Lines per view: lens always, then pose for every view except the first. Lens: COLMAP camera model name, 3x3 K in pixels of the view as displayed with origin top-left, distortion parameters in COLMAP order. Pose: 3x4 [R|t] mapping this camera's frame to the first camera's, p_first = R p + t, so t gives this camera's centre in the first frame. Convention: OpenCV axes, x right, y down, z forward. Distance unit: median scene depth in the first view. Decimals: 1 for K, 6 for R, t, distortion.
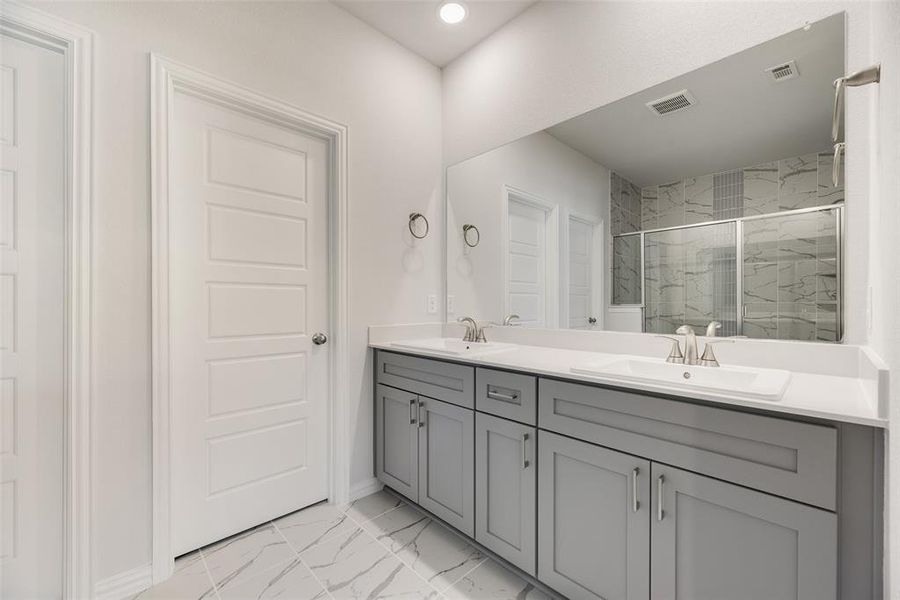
lens RADIAL K [[361.9, 0, 445.4], [0, 361.9, 307.0], [0, 0, 1]] dist [0.003997, -0.000830]
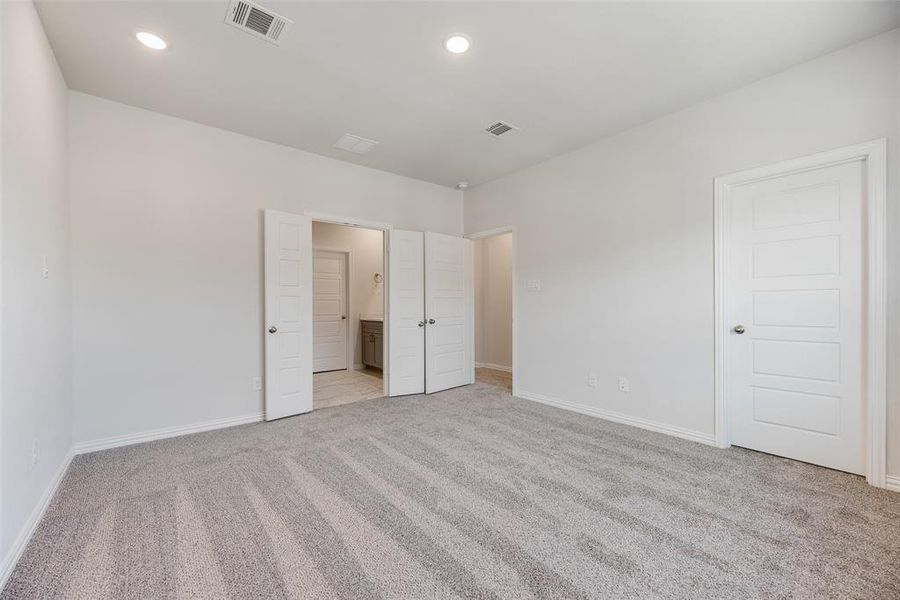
lens RADIAL K [[361.9, 0, 455.9], [0, 361.9, 291.5], [0, 0, 1]] dist [0.003997, -0.000830]
pose [[0.999043, -0.011610, -0.042170, 0.774715], [0.011141, 0.999874, -0.011333, -0.093280], [0.042296, 0.010852, 0.999046, -2.152599]]
